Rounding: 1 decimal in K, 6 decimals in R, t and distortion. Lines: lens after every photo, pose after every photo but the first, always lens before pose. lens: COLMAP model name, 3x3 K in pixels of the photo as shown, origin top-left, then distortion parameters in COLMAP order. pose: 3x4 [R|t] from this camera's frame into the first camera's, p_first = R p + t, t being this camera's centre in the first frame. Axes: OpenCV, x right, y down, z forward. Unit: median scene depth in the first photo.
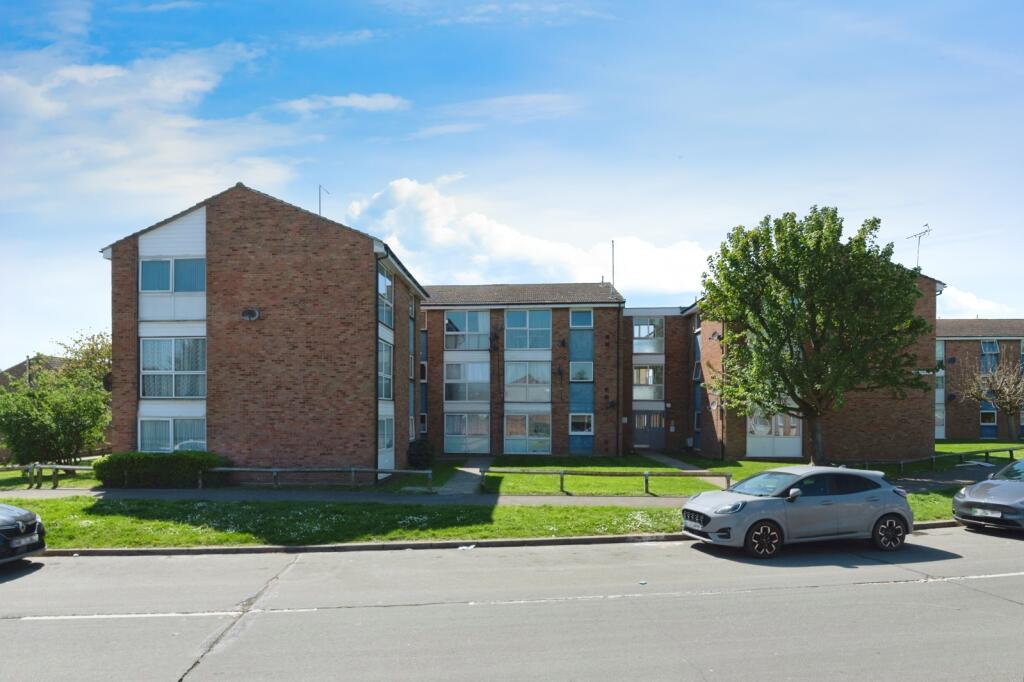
lens RADIAL K [[450.1, 0, 512.0], [0, 450.1, 366.8], [0, 0, 1]] dist [-0.009332, -0.000013]
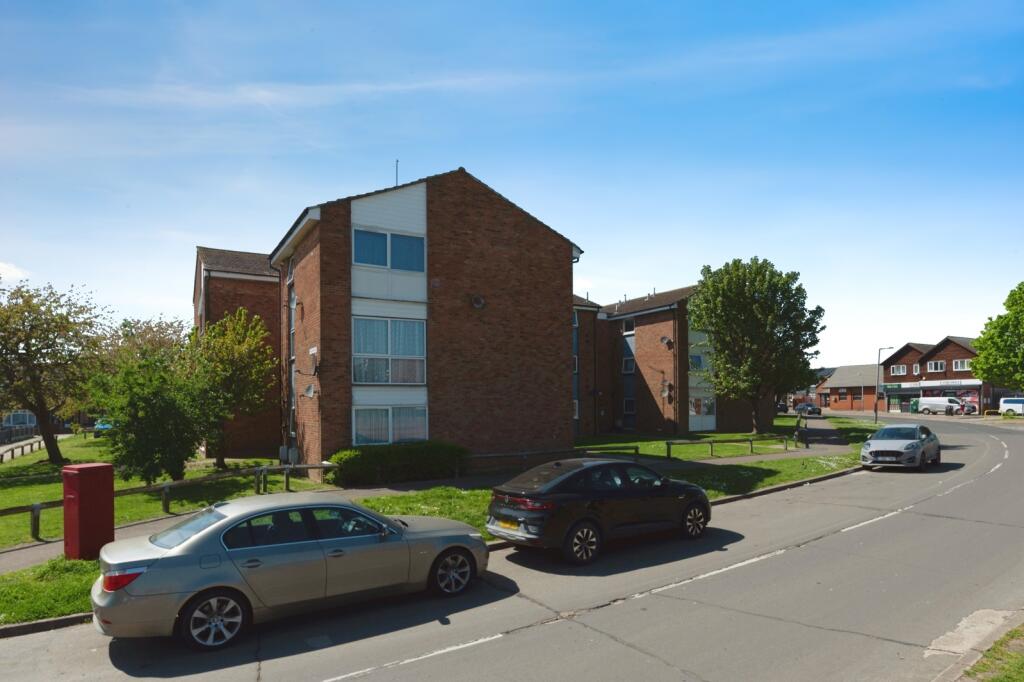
lens RADIAL K [[467.4, 0, 497.6], [0, 467.4, 345.3], [0, 0, 1]] dist [-0.005499, -0.000149]
pose [[0.882194, 0.047460, 0.468488, -1.014382], [-0.037993, 0.998838, -0.029642, 0.009845], [-0.469351, 0.008351, 0.882972, 0.053204]]
